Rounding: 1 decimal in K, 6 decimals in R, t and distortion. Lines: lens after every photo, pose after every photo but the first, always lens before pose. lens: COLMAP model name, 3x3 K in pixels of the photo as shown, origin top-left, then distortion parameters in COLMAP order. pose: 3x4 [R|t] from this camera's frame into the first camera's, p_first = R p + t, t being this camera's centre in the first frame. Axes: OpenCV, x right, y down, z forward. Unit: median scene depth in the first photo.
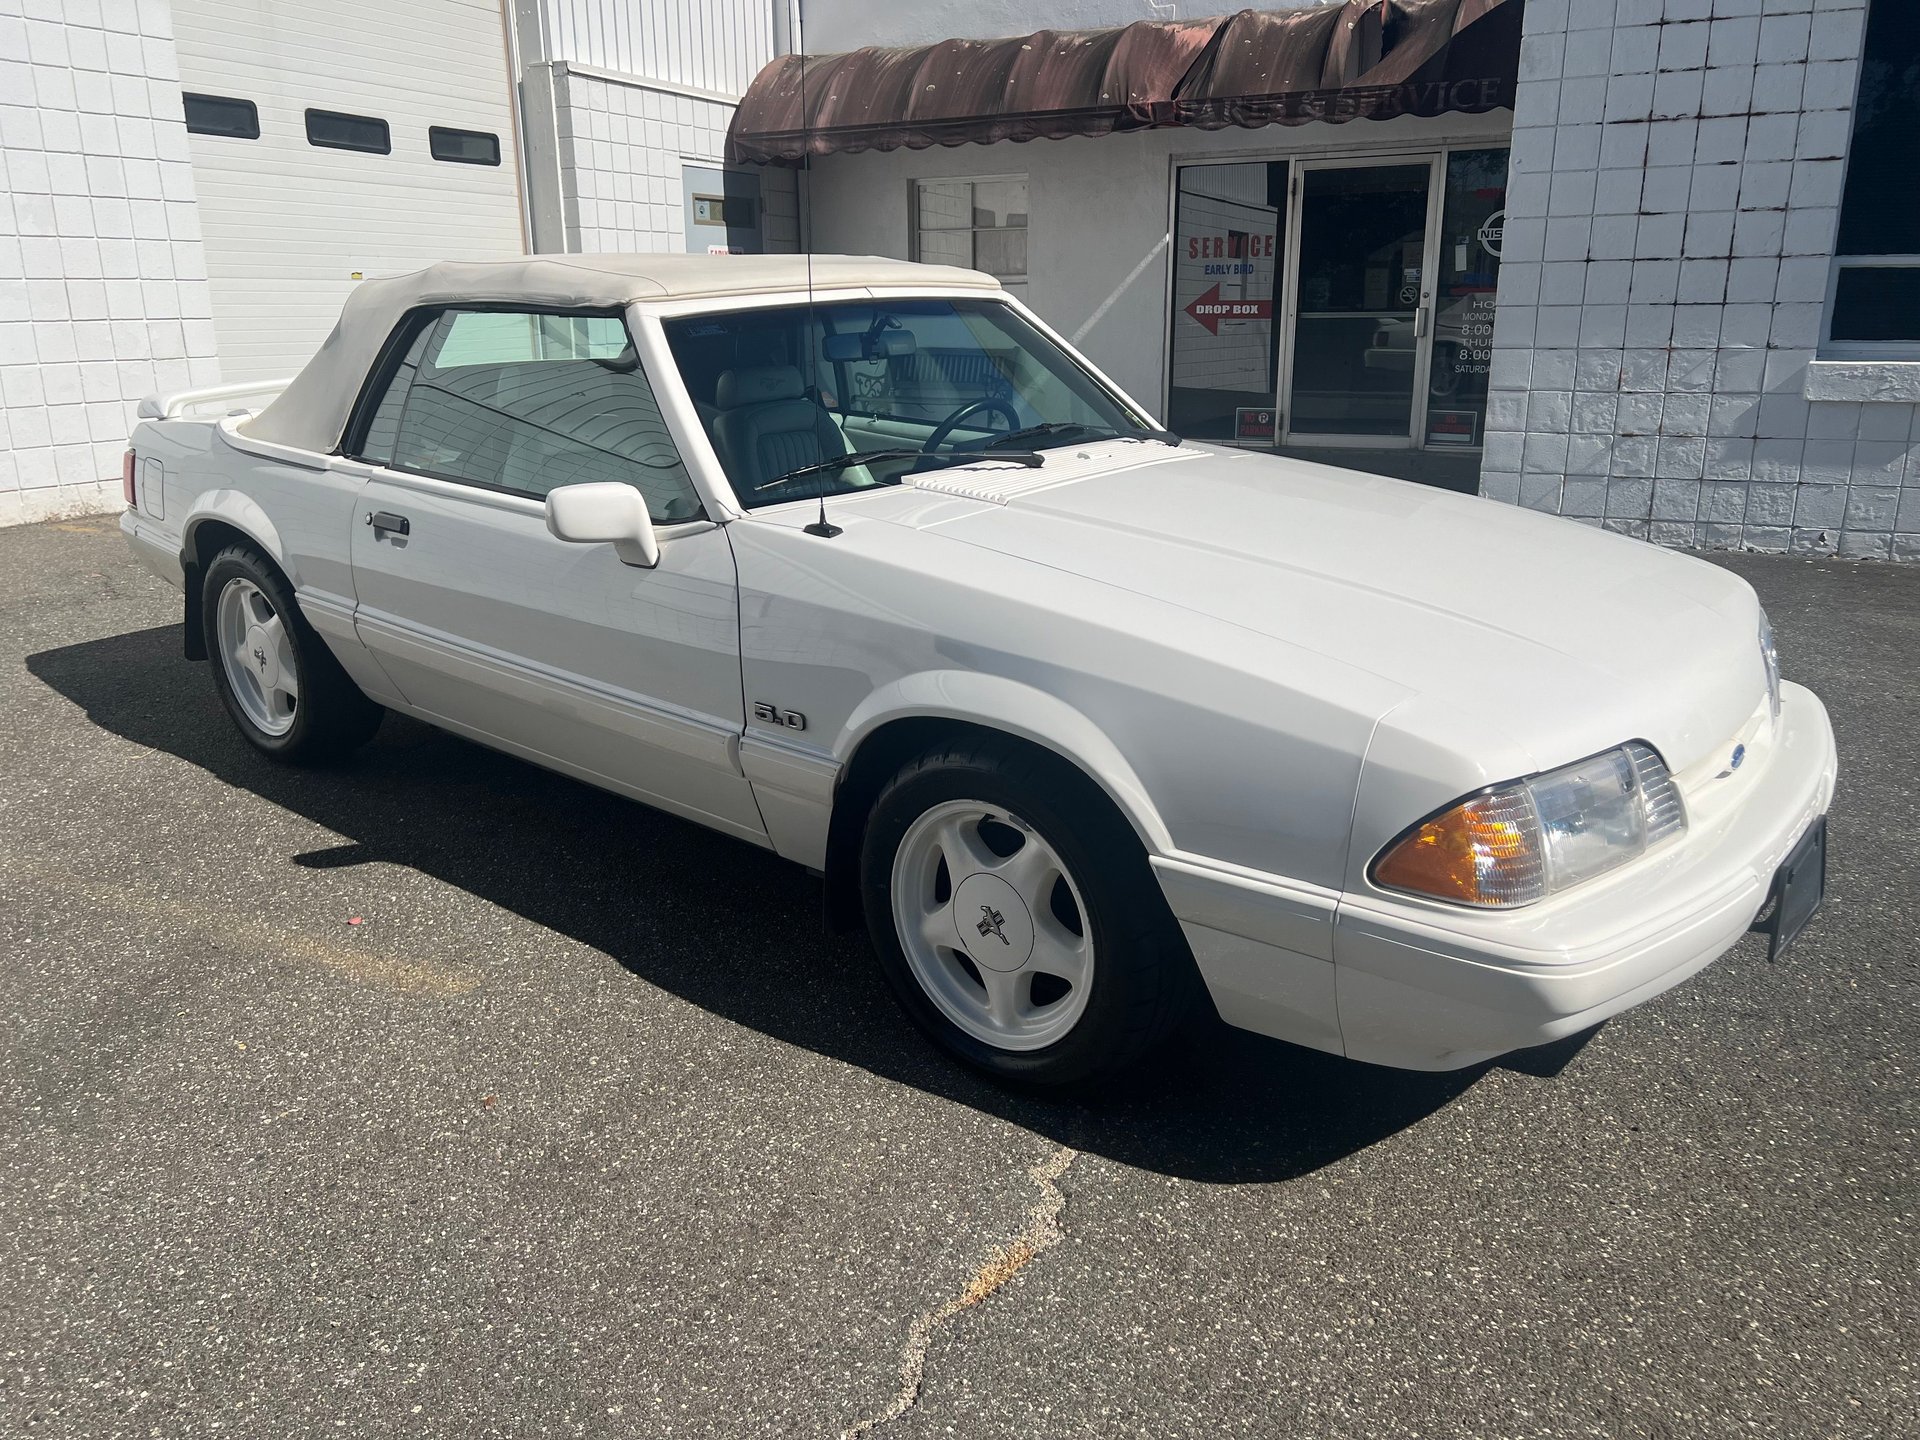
lens RADIAL K [[1452.4, 0, 977.4], [0, 1452.4, 711.5], [0, 0, 1]] dist [0.046365, -0.050661]
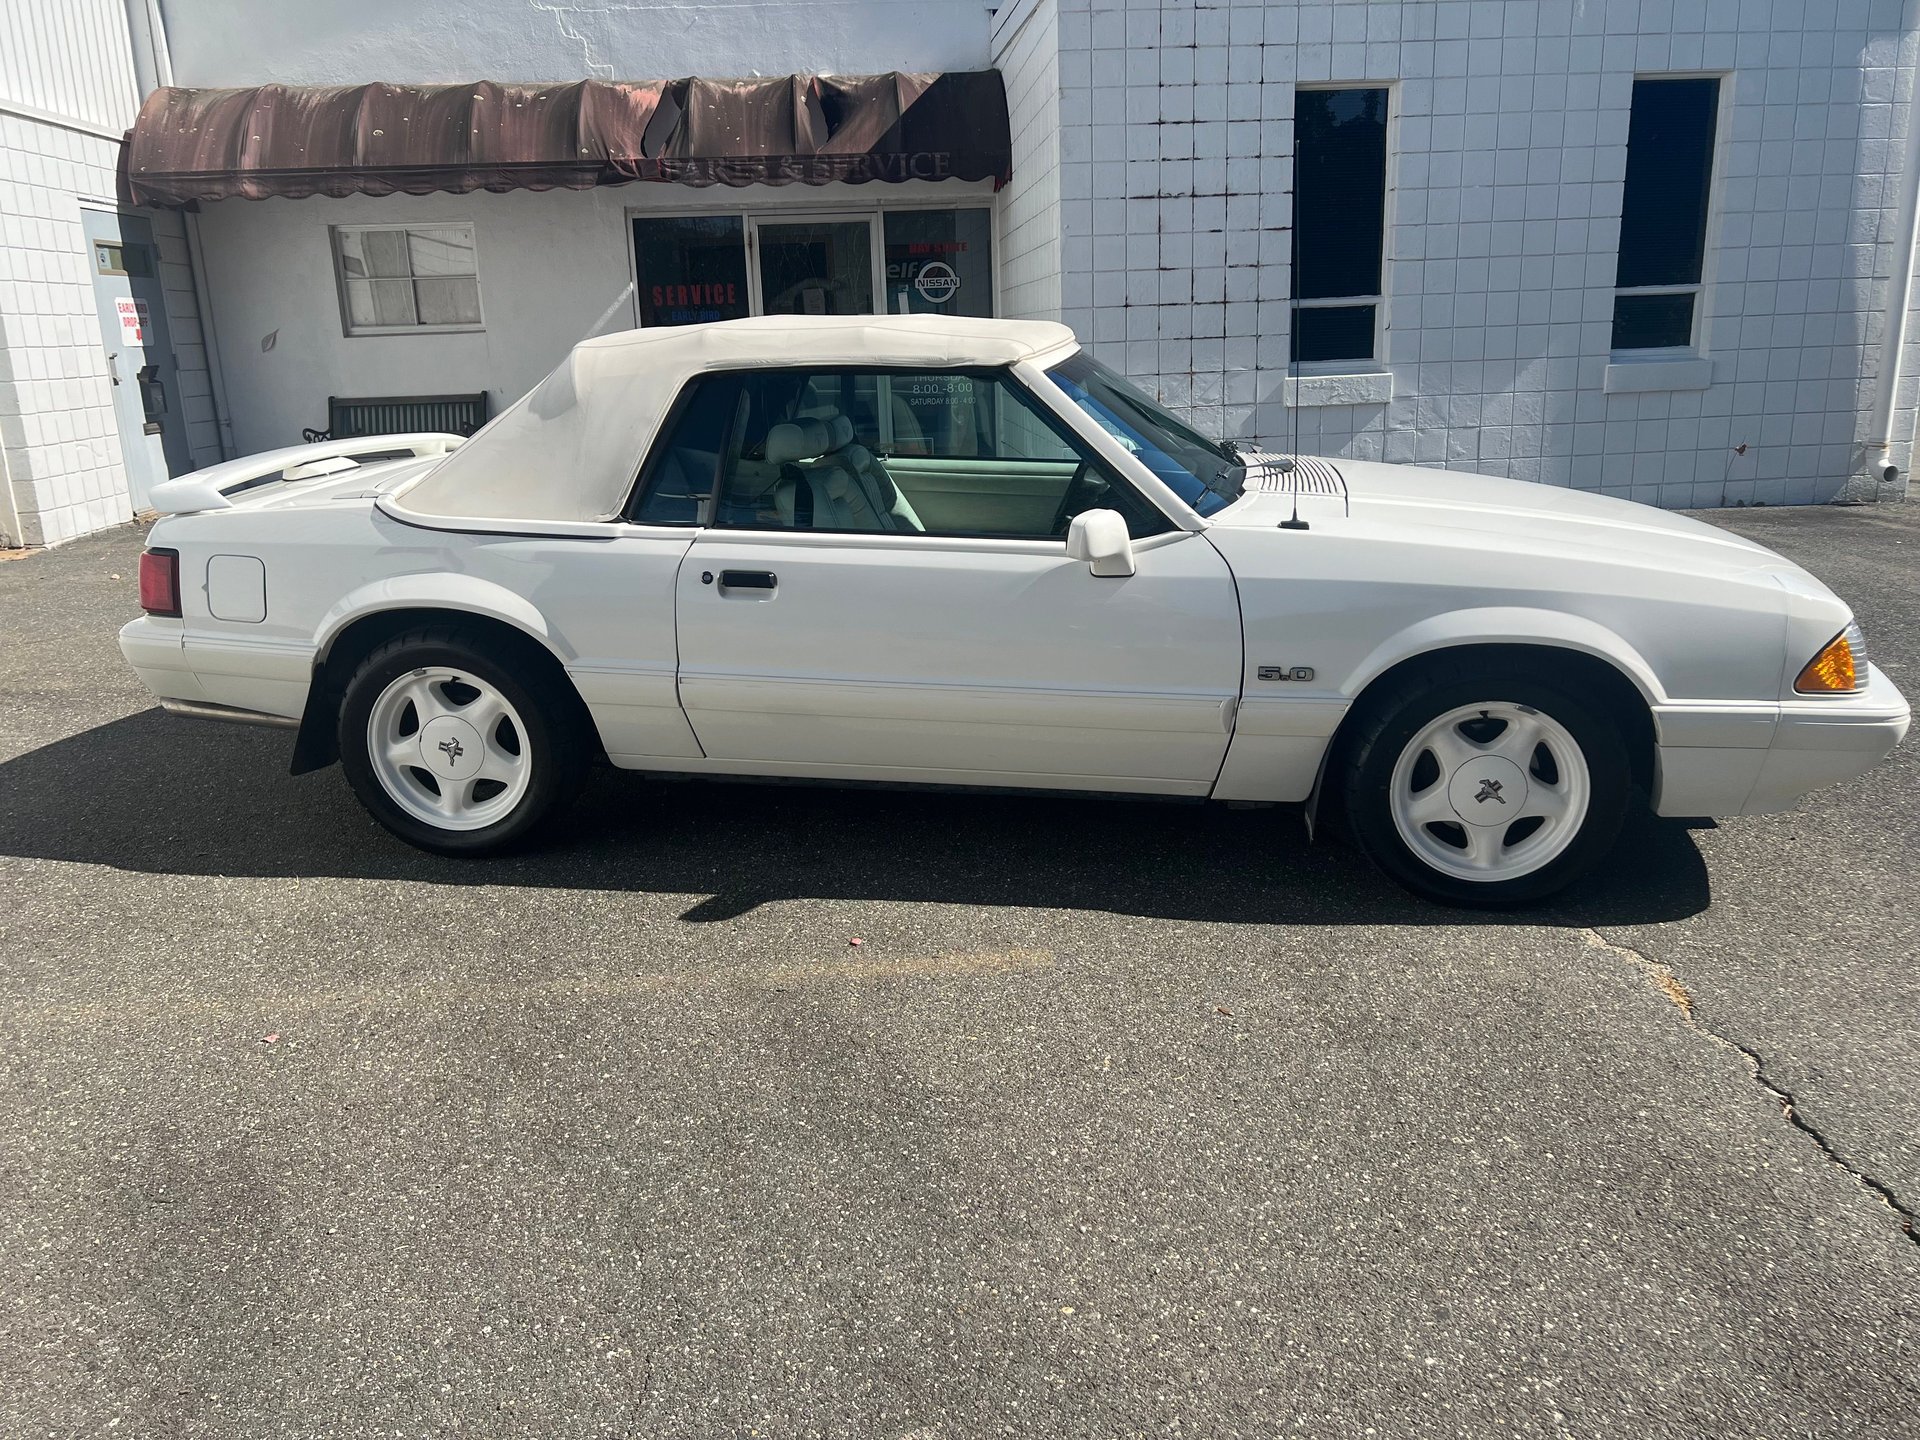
lens RADIAL K [[1446.4, 0, 964.0], [0, 1446.4, 703.5], [0, 0, 1]] dist [0.041449, -0.044780]
pose [[0.852300, -0.152643, 0.500285, -0.282525], [0.167355, 0.985772, 0.015660, -0.010663], [-0.495557, 0.070379, 0.865719, 0.011079]]
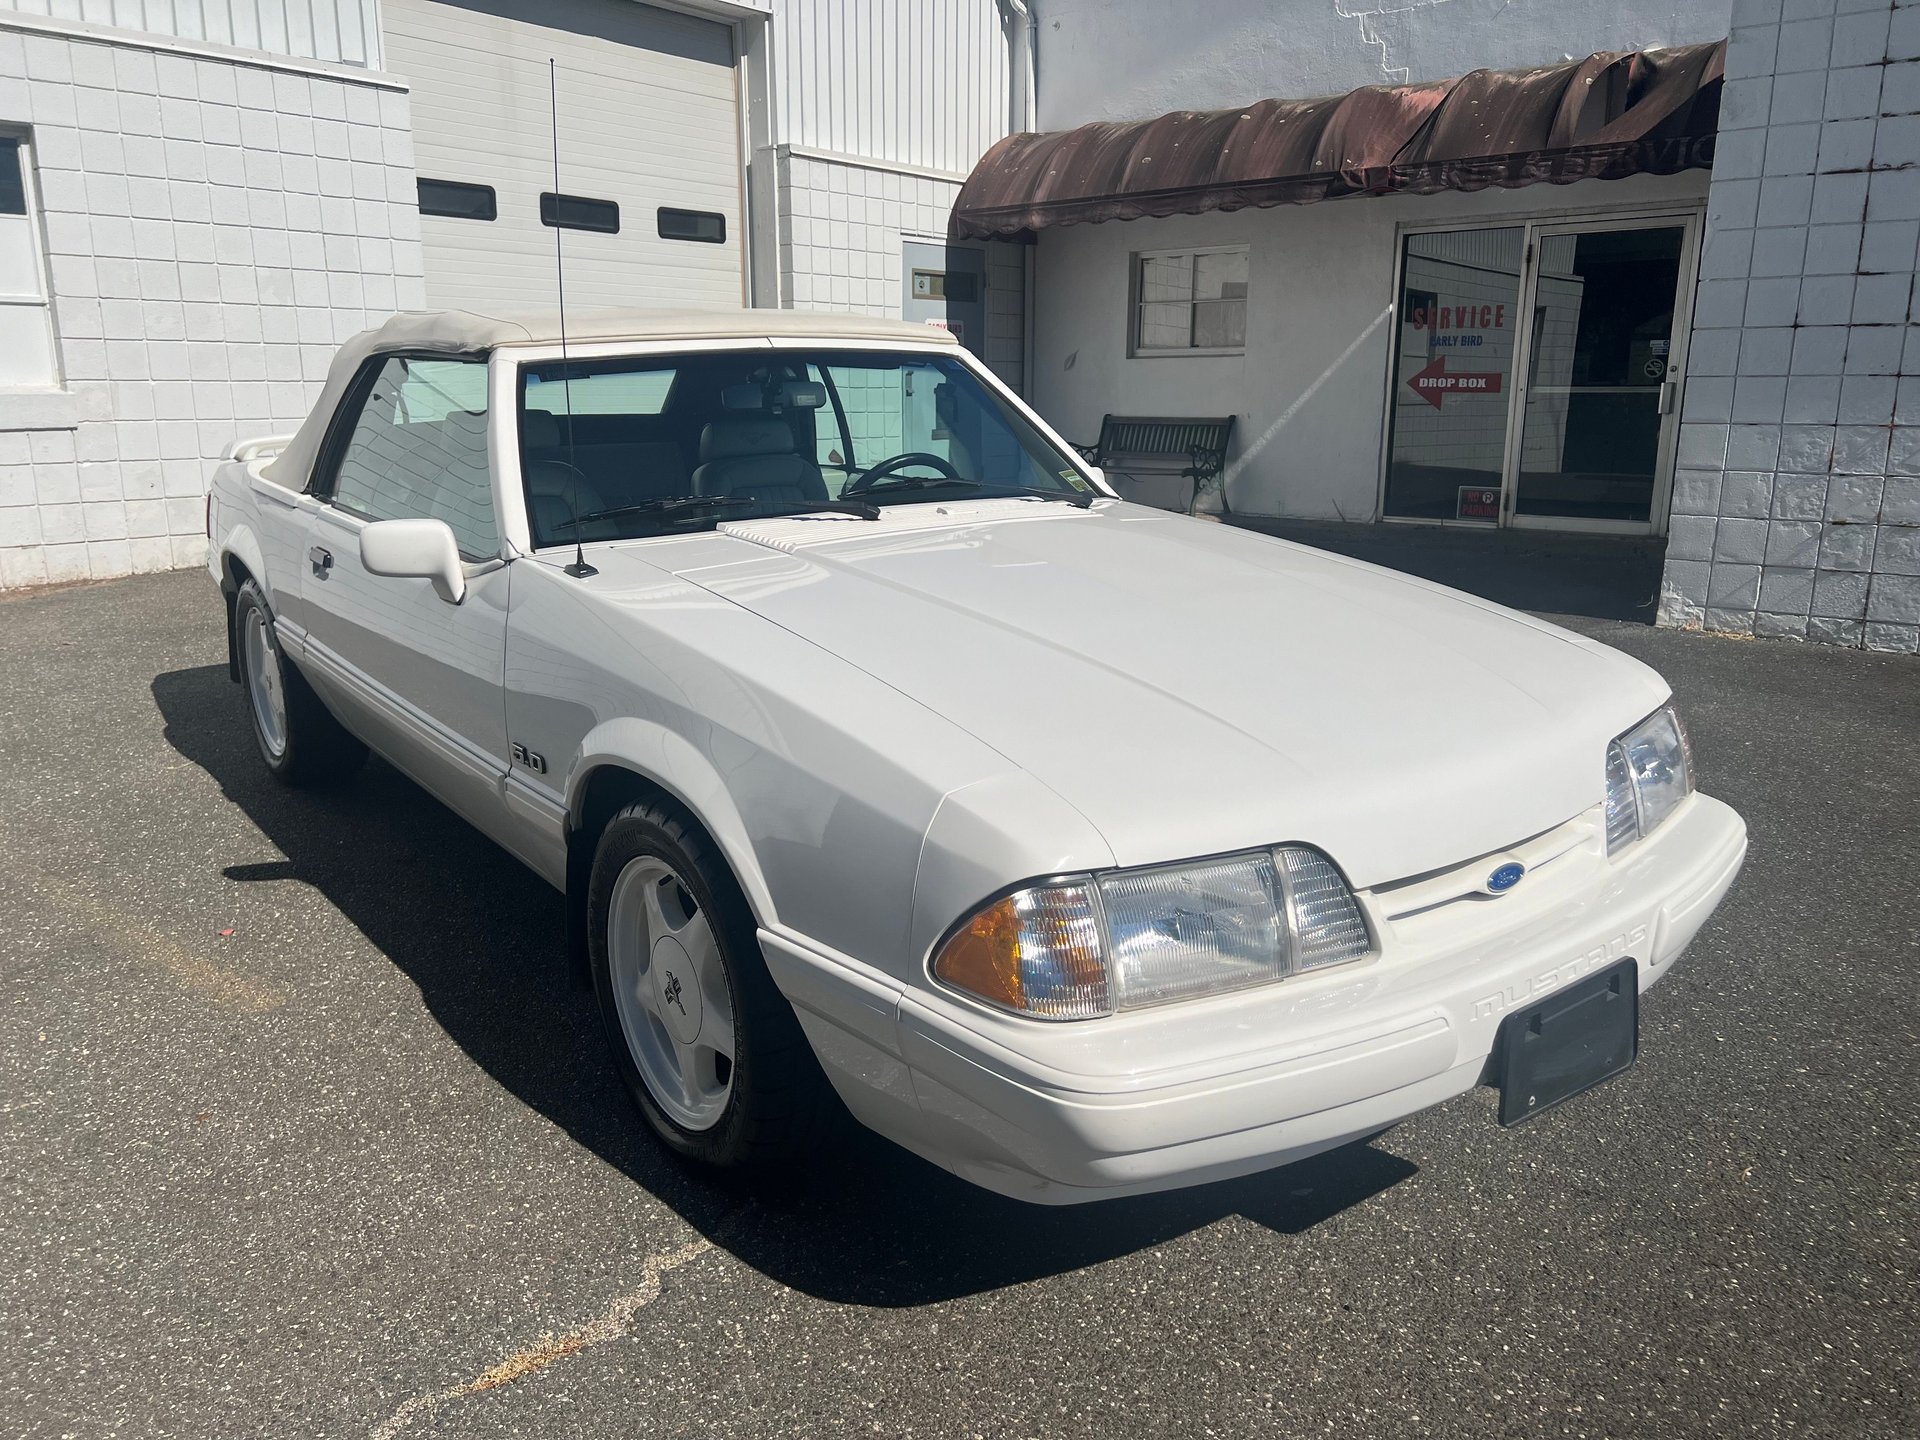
lens RADIAL K [[1455.2, 0, 960.0], [0, 1455.2, 720.0], [0, 0, 1]] dist [0.048378, -0.053806]
pose [[0.973894, 0.059019, -0.219195, 0.100276], [-0.069009, 0.996885, -0.038193, -0.001318], [0.216258, 0.052323, 0.974933, 0.027454]]
